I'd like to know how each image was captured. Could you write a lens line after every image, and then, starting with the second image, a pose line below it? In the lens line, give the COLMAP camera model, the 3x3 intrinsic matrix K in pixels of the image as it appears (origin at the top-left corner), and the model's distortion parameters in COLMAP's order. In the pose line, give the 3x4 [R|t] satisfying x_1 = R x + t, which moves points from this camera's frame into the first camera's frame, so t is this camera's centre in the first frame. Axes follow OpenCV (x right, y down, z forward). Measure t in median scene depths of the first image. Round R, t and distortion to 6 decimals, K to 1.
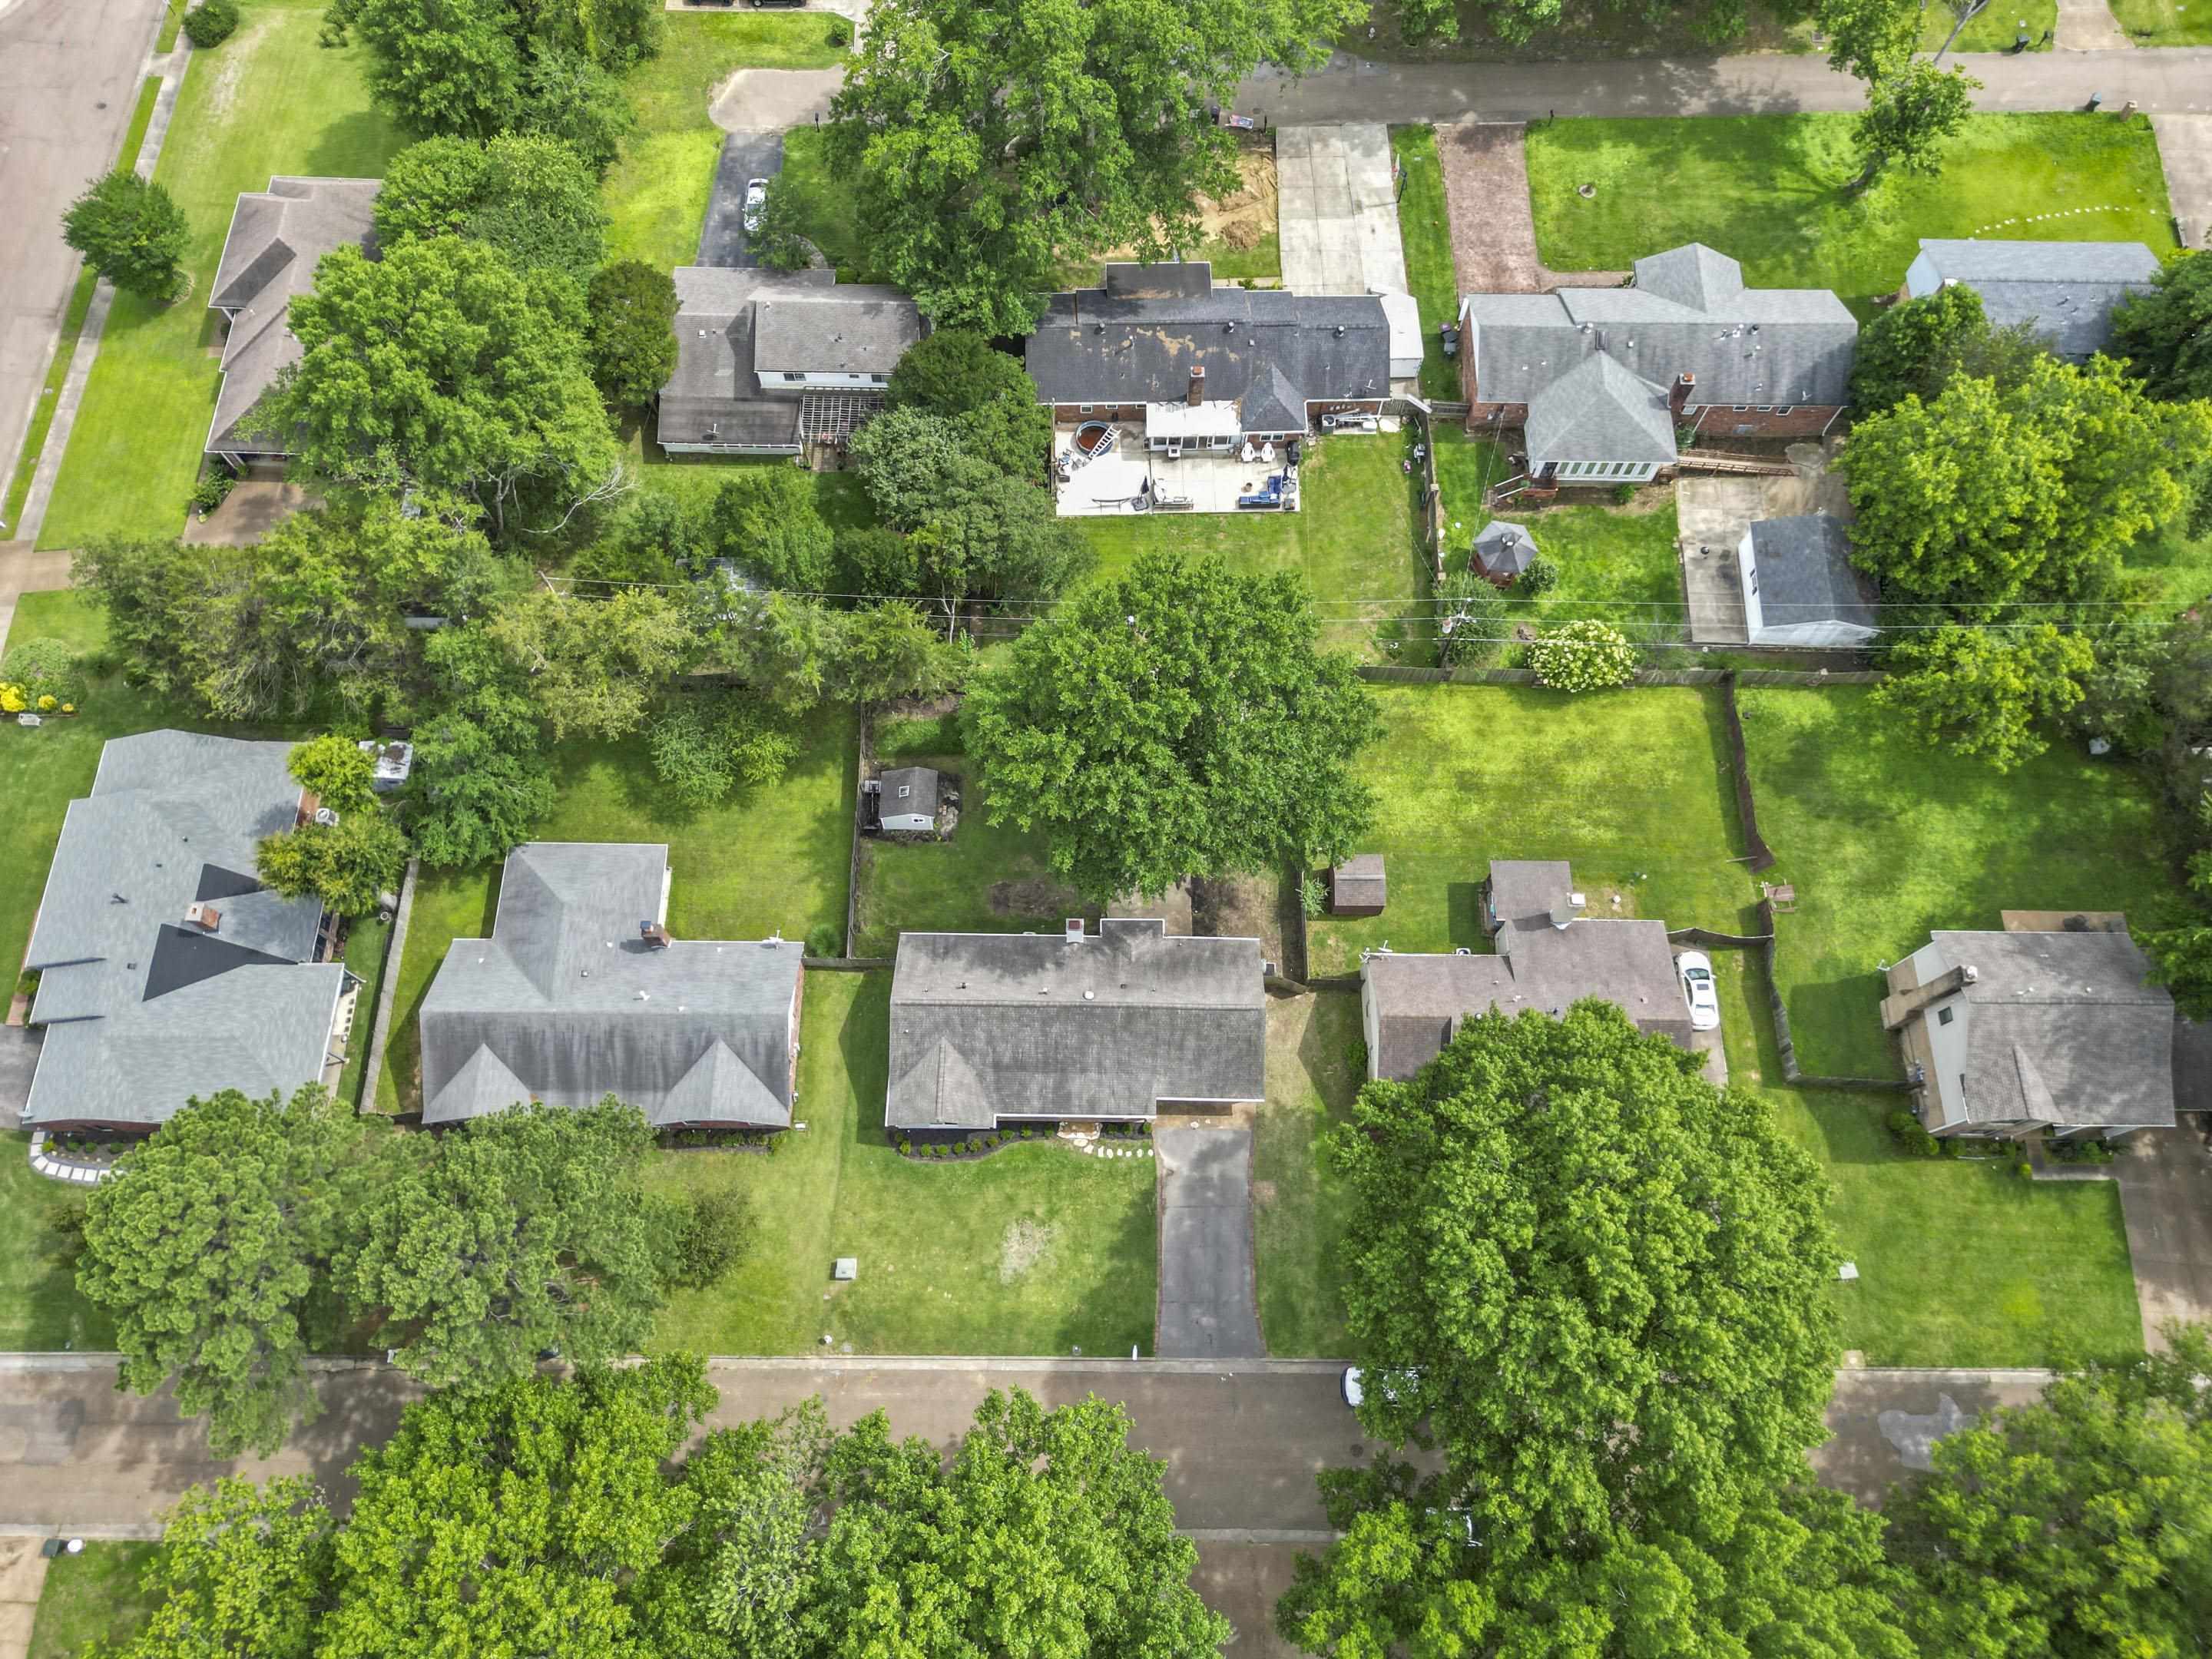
lens RADIAL K [[1570.8, 0, 1106.8], [0, 1570.8, 824.3], [0, 0, 1]] dist [0.071656, -0.061444]
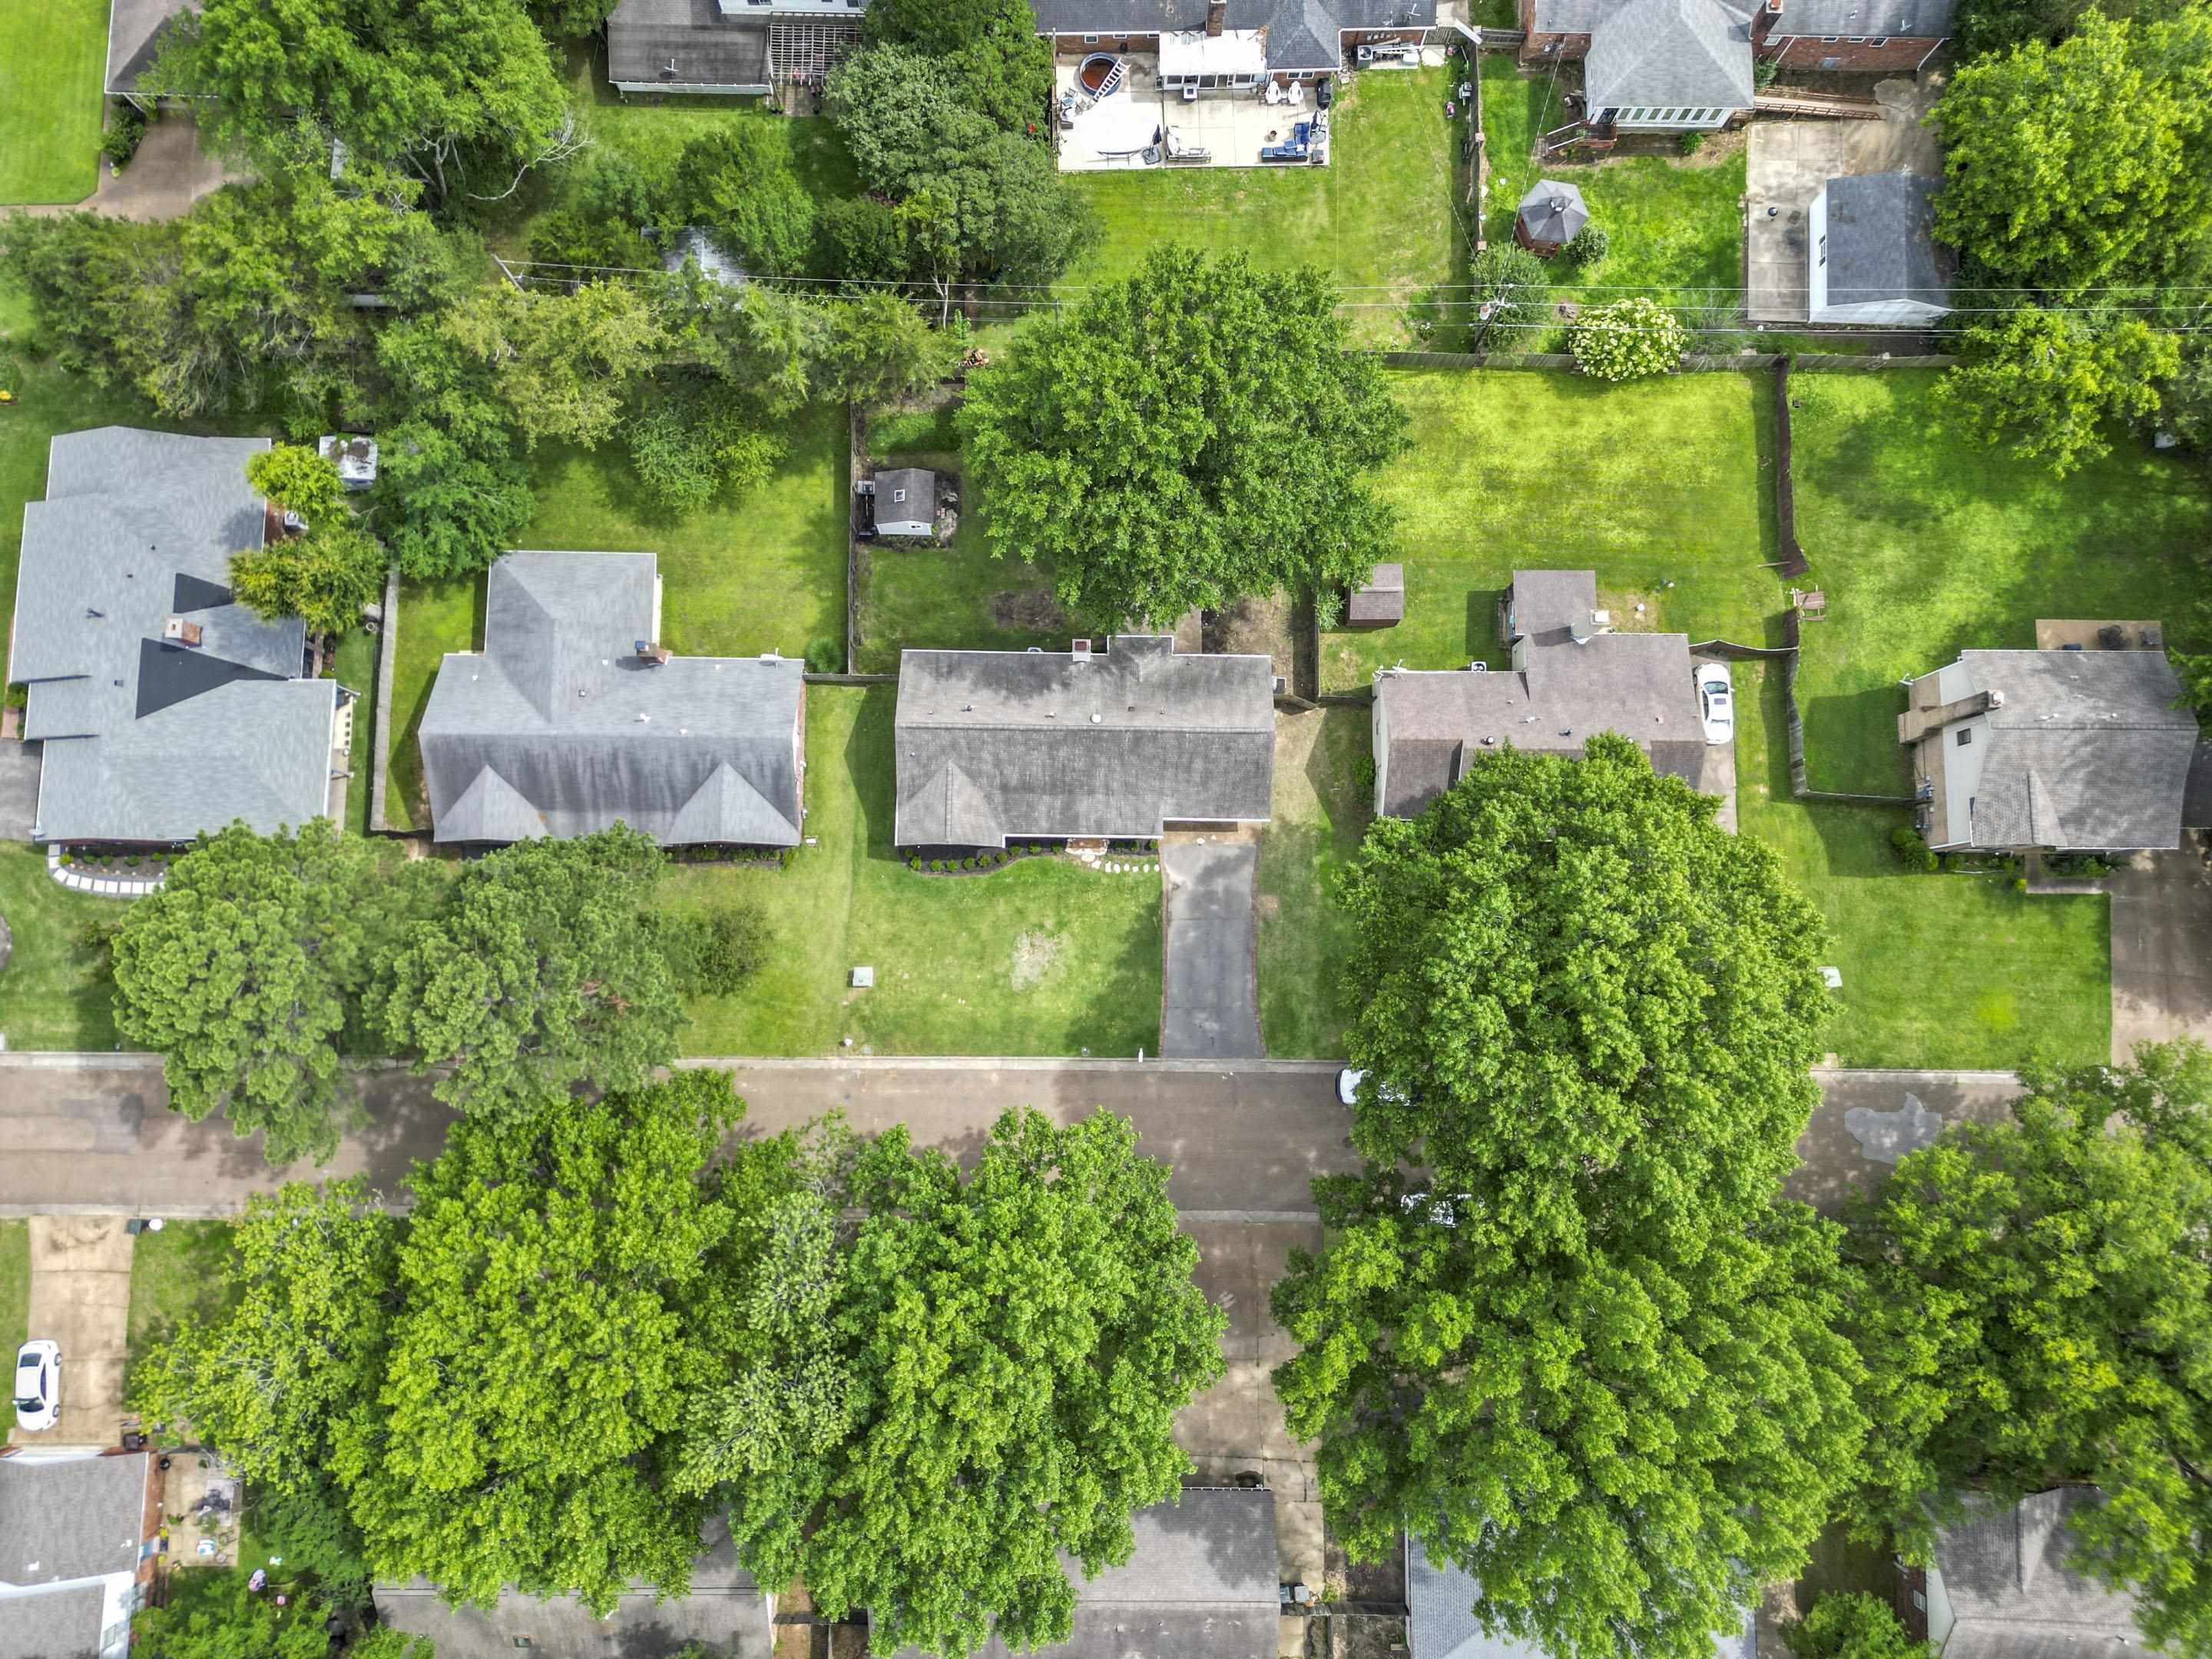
lens RADIAL K [[1570.8, 0, 1106.8], [0, 1570.8, 824.3], [0, 0, 1]] dist [0.071656, -0.061444]
pose [[1.000000, 0.000599, -0.000247, -0.004286], [-0.000515, 0.966364, 0.257177, -0.078134], [0.000393, -0.257177, 0.966364, 0.030525]]
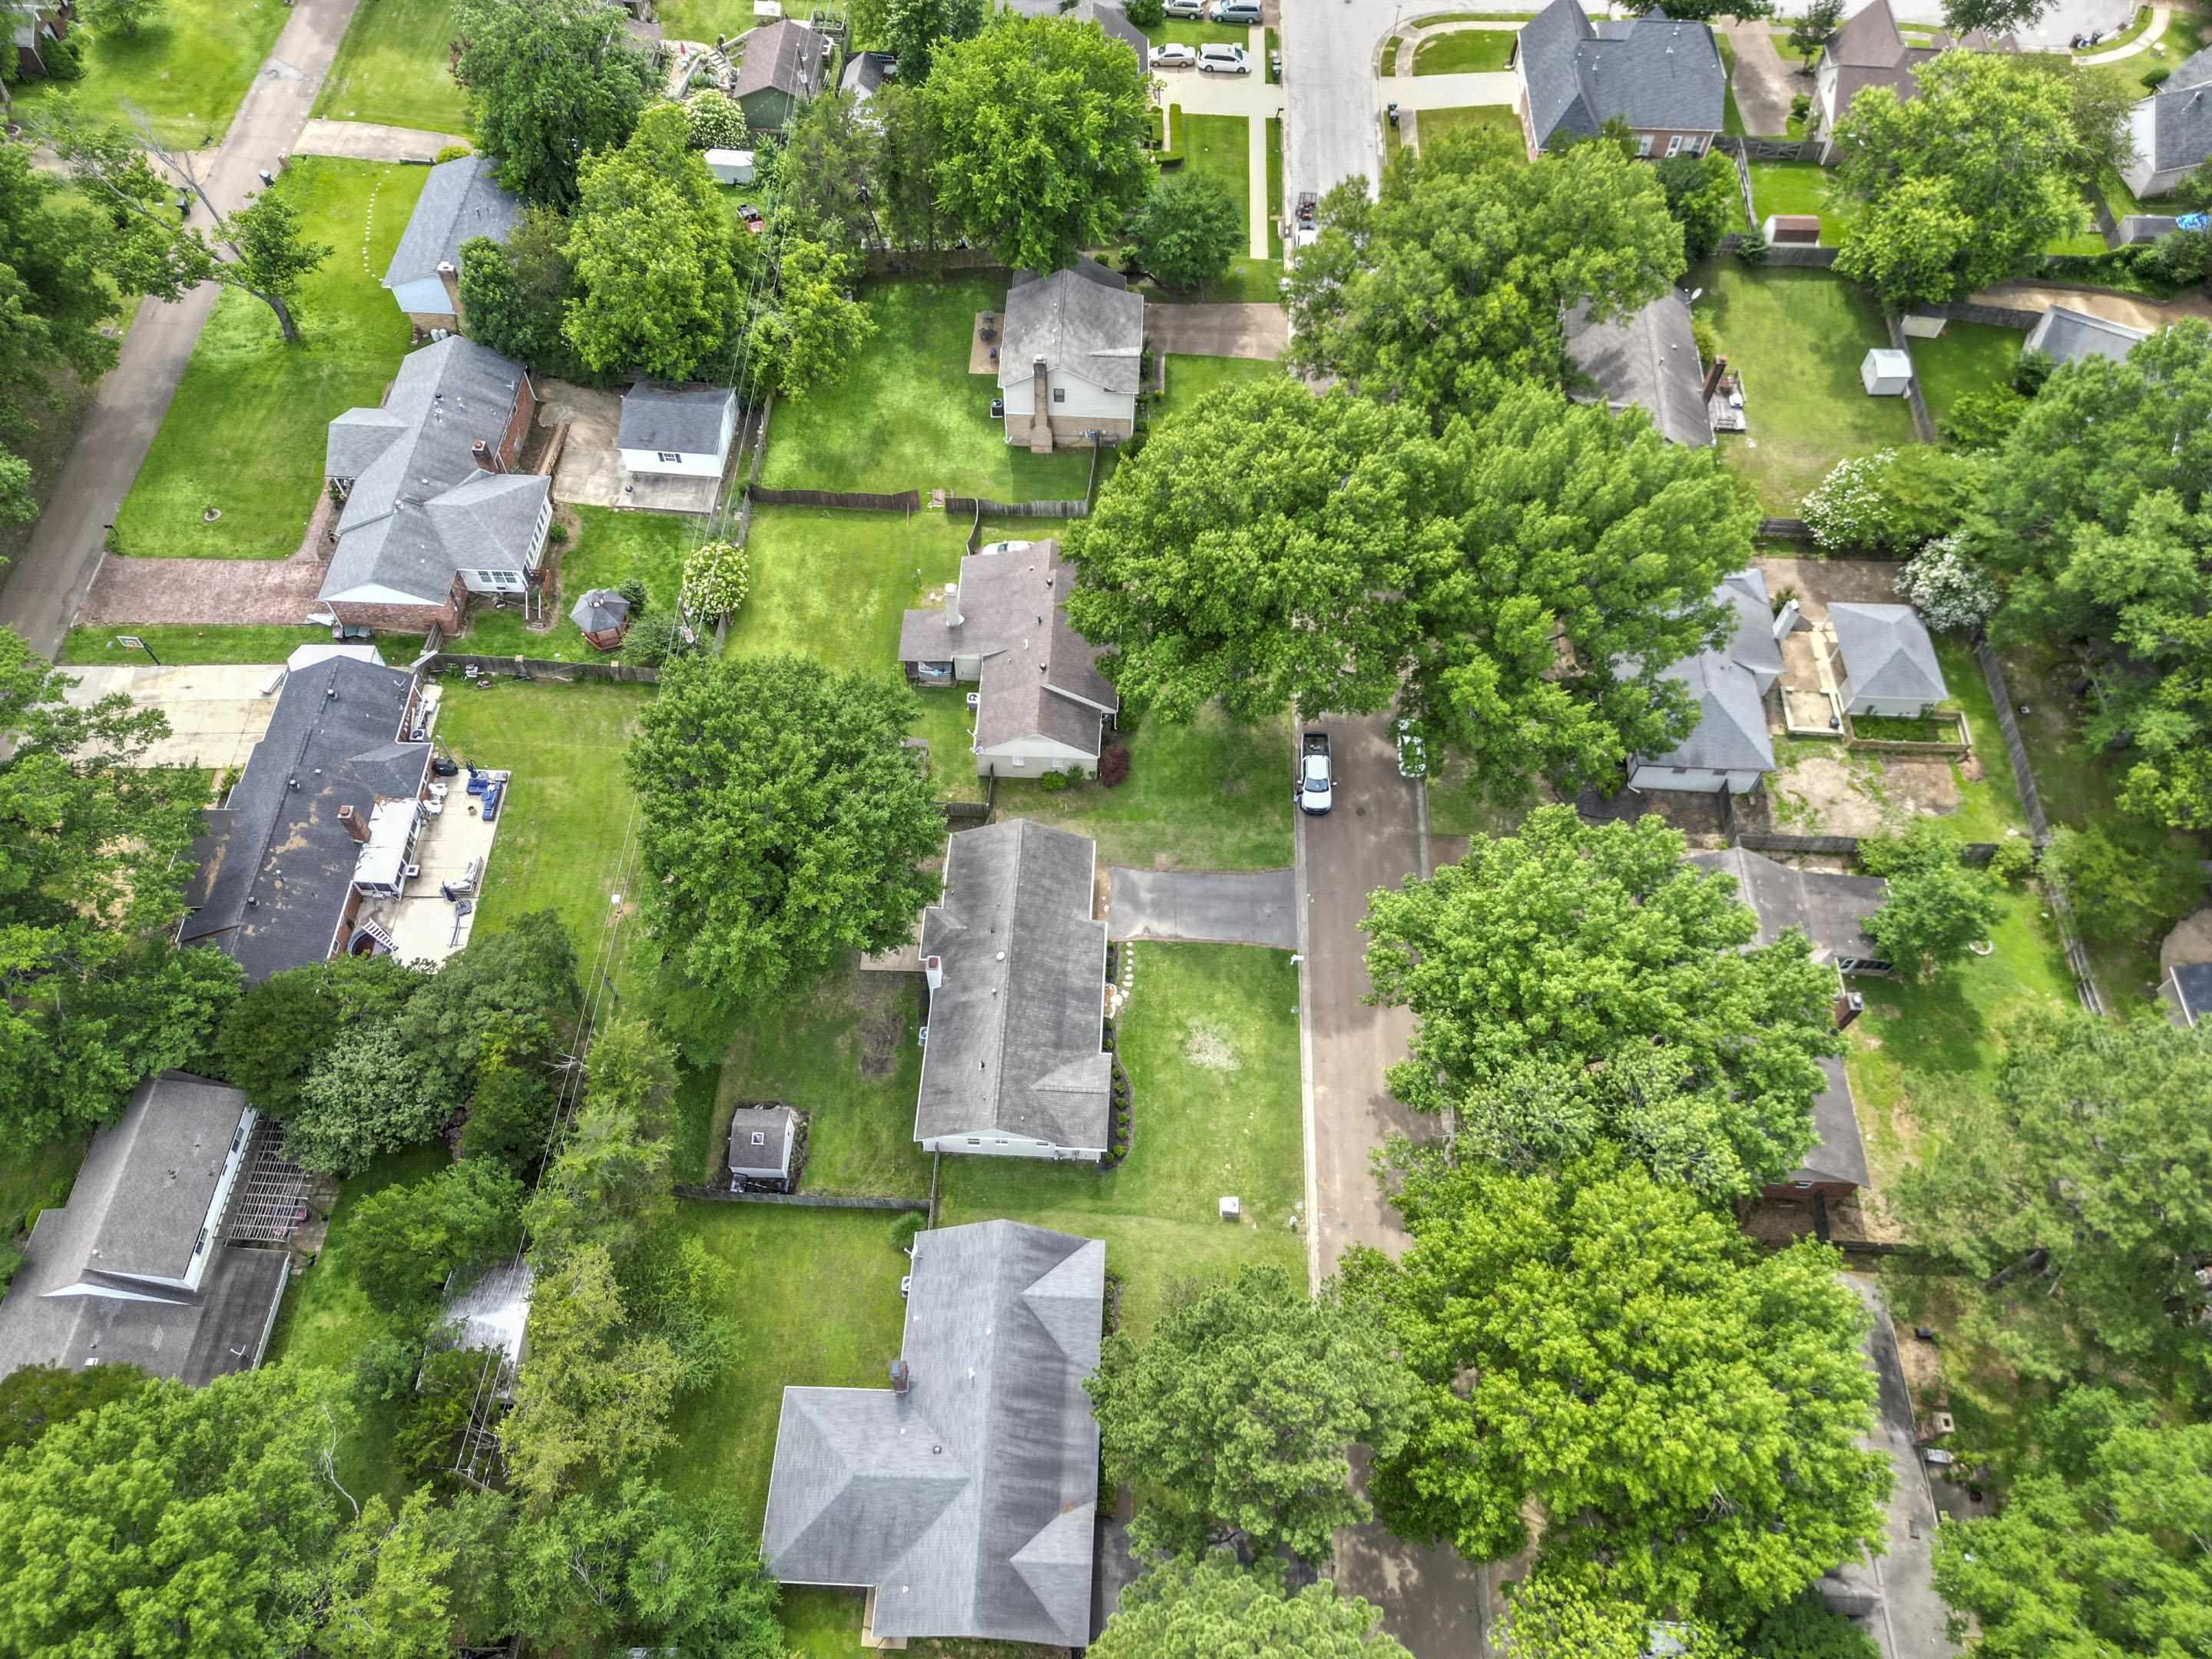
lens RADIAL K [[1561.0, 0, 1106.0], [0, 1561.0, 829.5], [0, 0, 1]] dist [0.058615, -0.047105]
pose [[0.032443, -0.854144, 0.519023, -0.482010], [0.922044, 0.225988, 0.314269, -0.177662], [-0.385724, 0.468366, 0.794890, 0.074719]]
